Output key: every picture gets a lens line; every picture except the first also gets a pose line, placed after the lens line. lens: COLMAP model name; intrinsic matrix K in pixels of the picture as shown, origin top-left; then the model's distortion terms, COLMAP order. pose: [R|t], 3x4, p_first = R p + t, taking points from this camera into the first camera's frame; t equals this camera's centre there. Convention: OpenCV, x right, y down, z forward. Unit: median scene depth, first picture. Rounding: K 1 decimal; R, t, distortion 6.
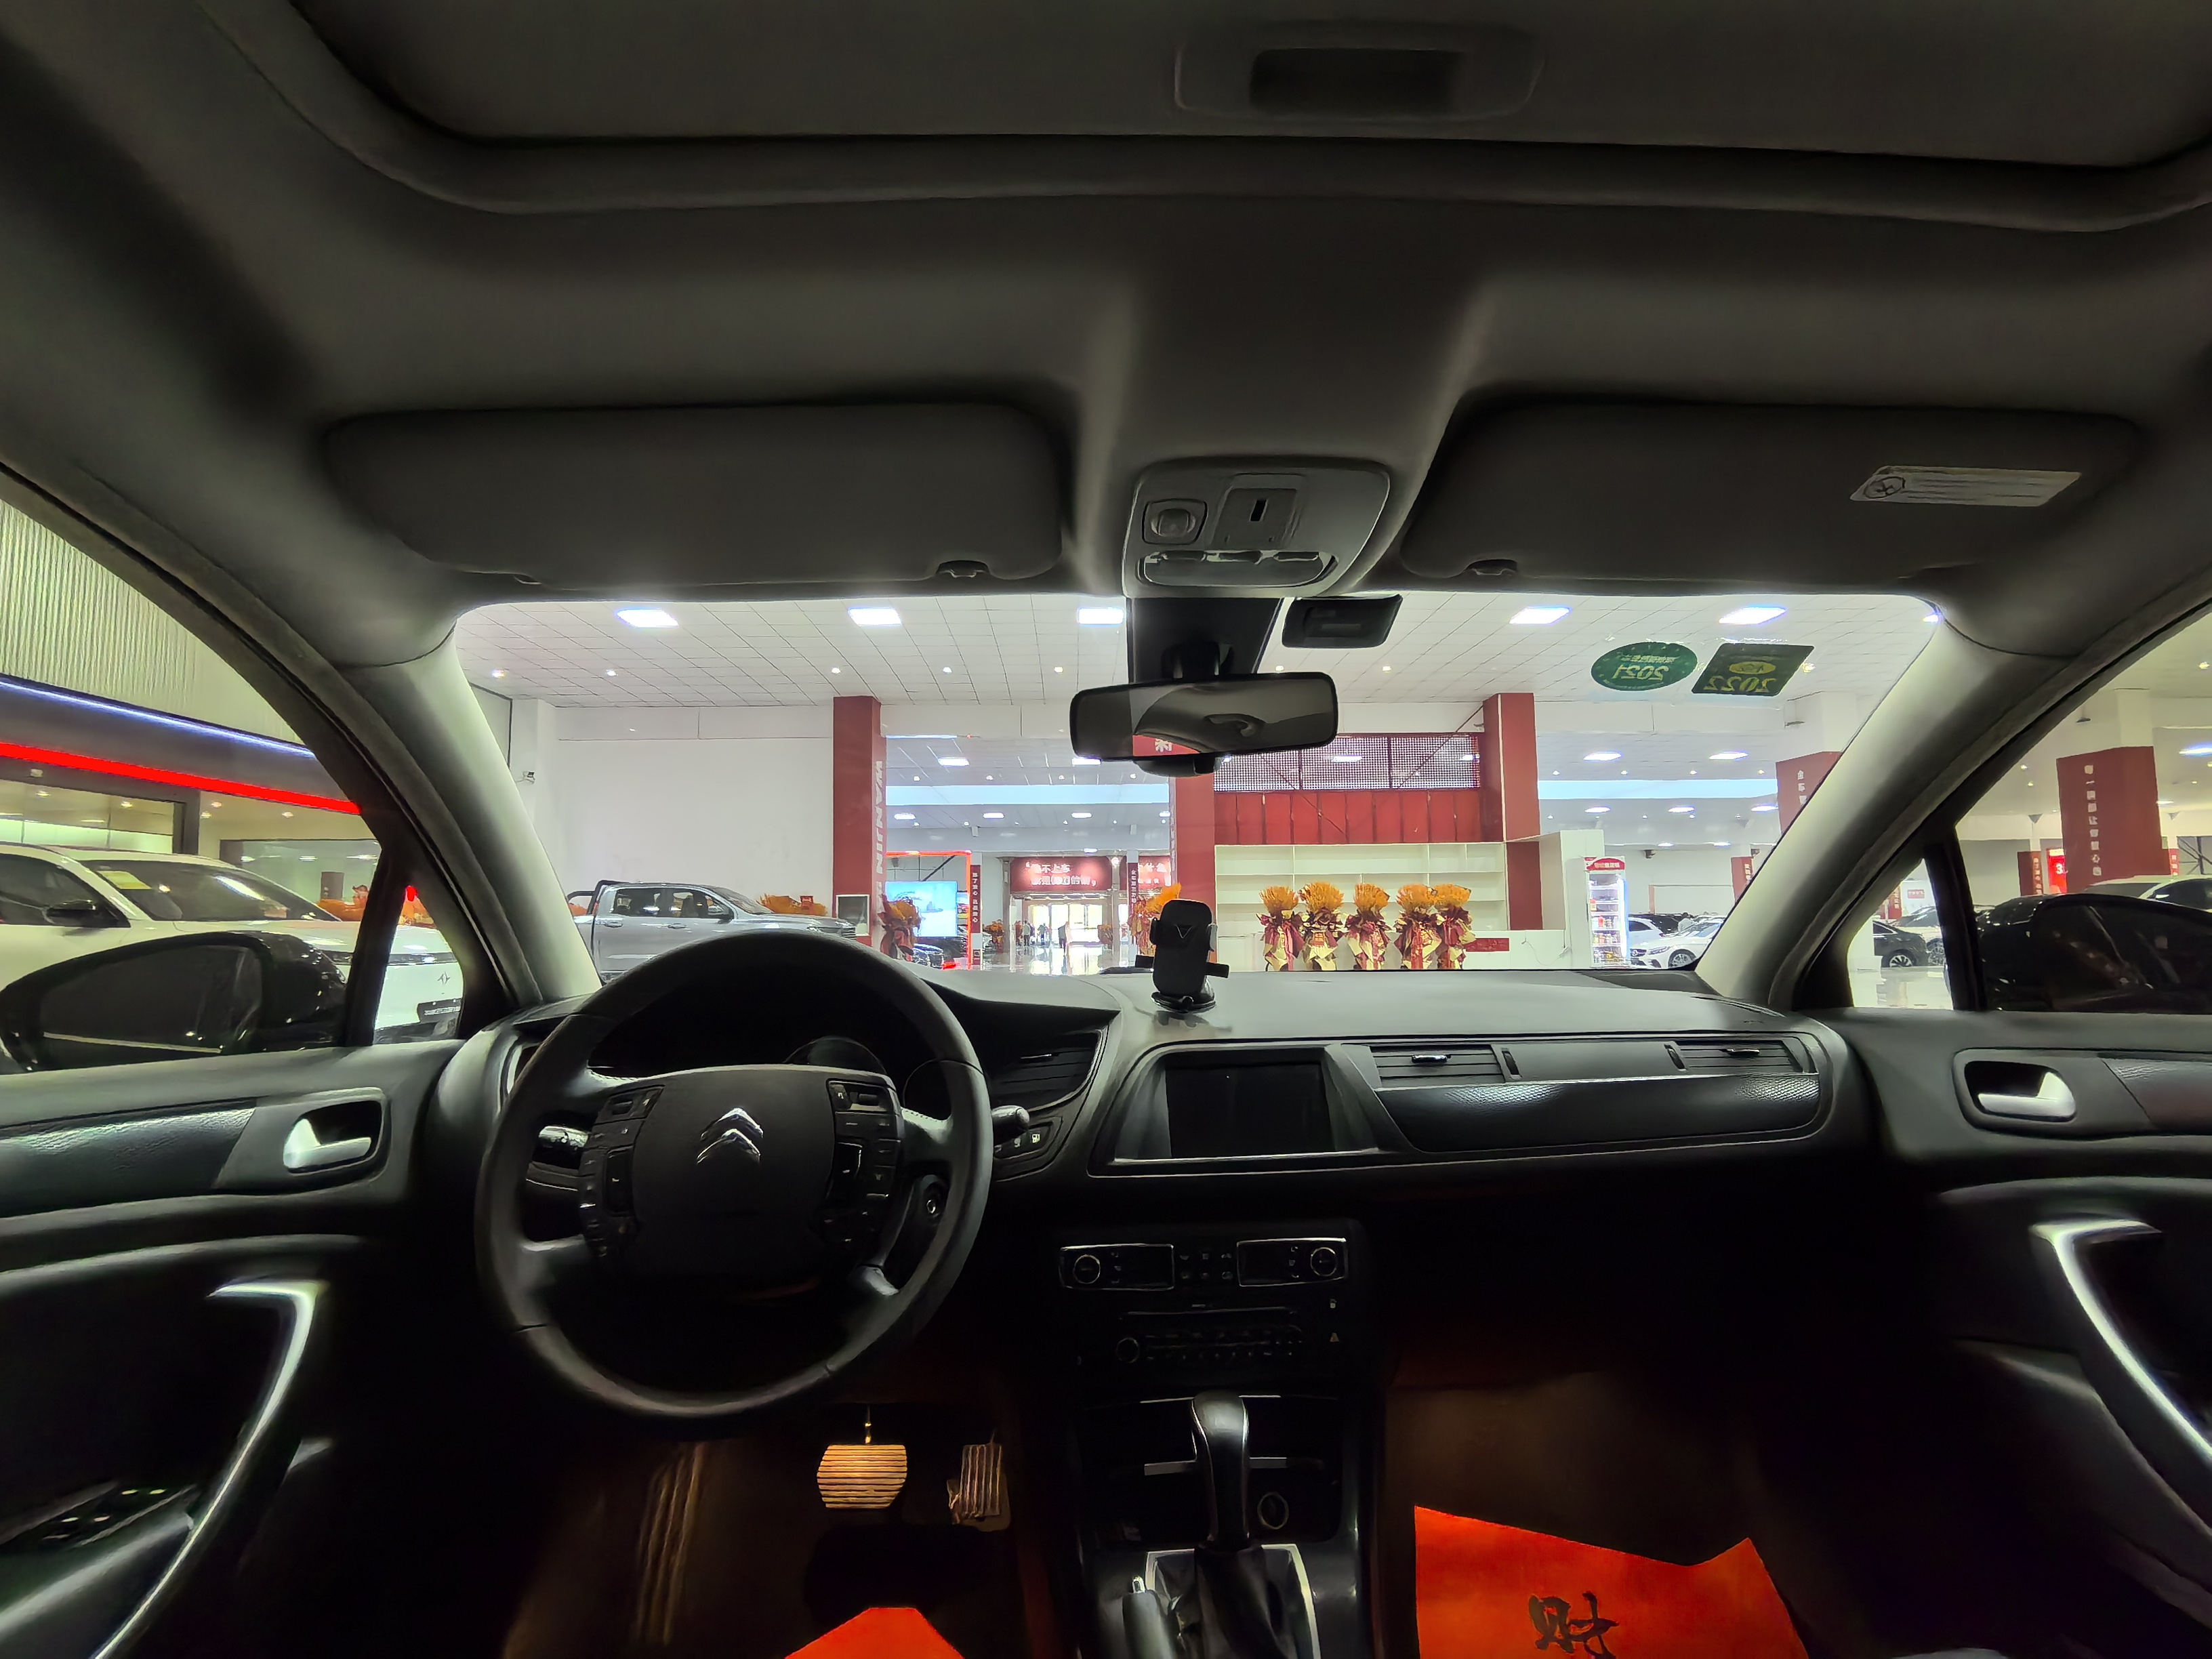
lens RADIAL K [[1048.6, 0, 1110.6], [0, 1048.6, 854.9], [0, 0, 1]] dist [-0.001454, -0.045636]
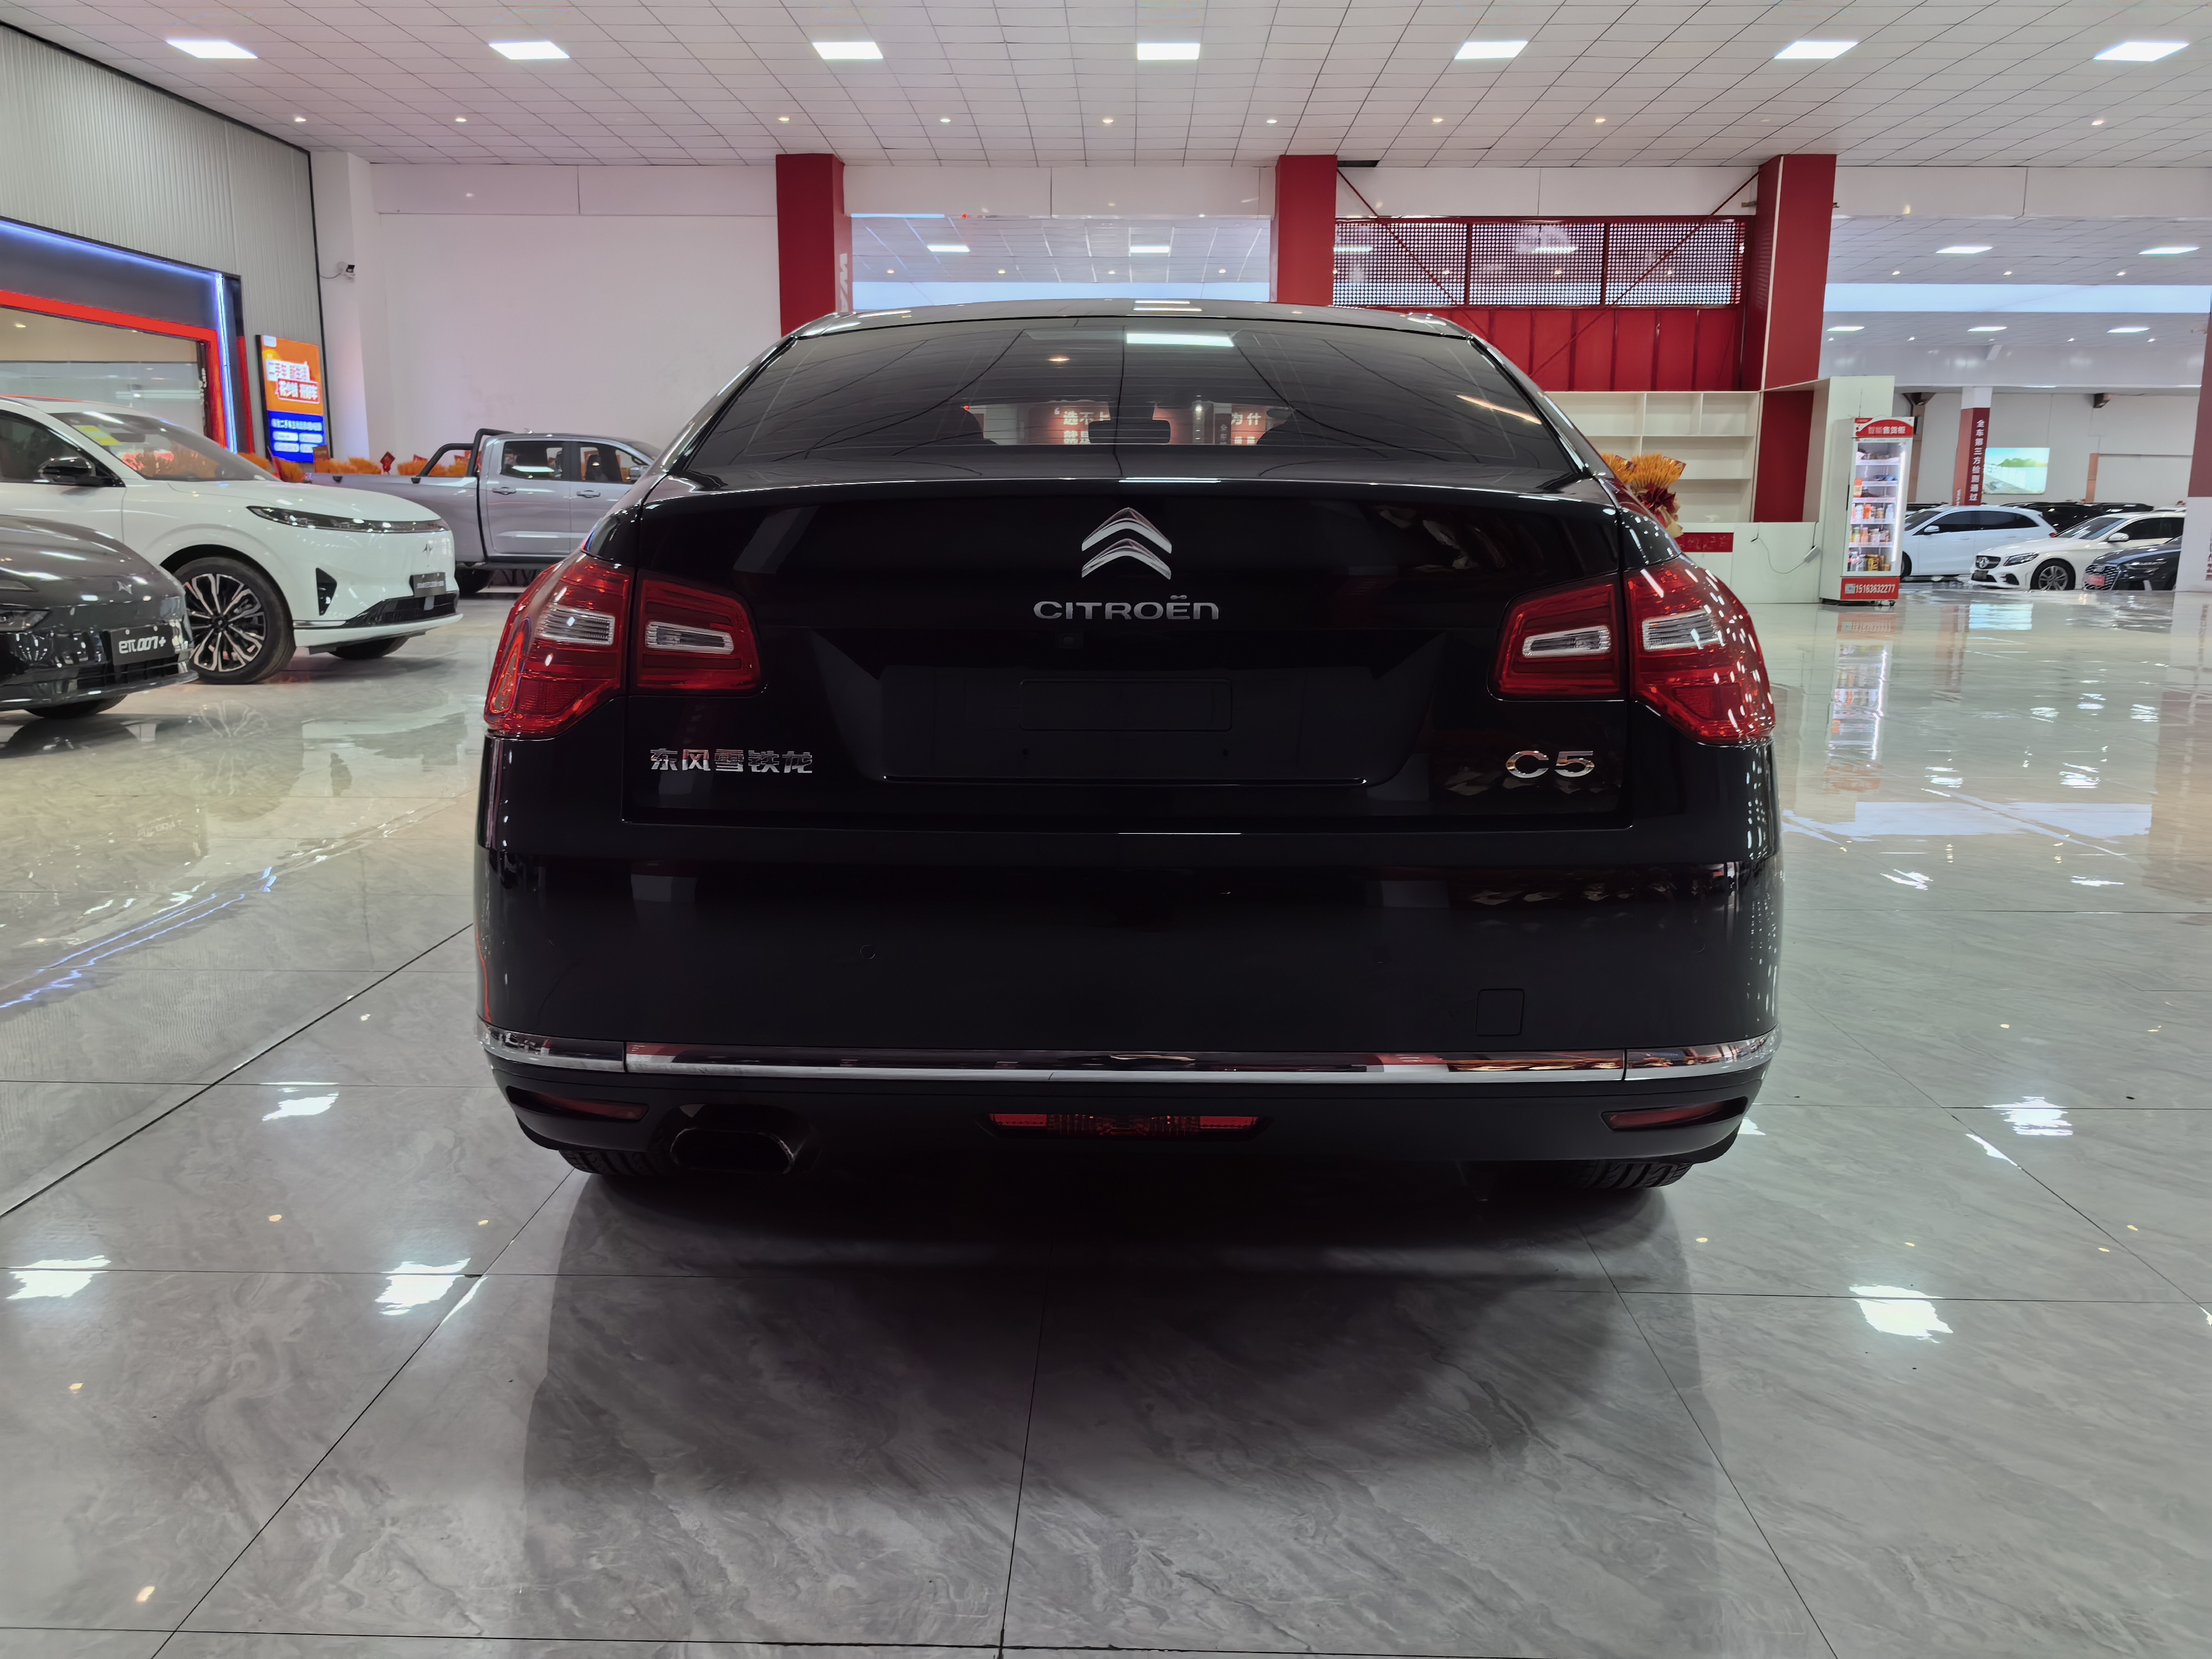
lens RADIAL K [[1757.1, 0, 1106.0], [0, 1757.1, 829.5], [0, 0, 1]] dist [0.037540, -0.049614]
pose [[0.998594, 0.027273, -0.045456, 0.011641], [-0.015242, 0.969010, 0.246551, -0.011961], [0.050771, -0.245511, 0.968063, -0.187902]]
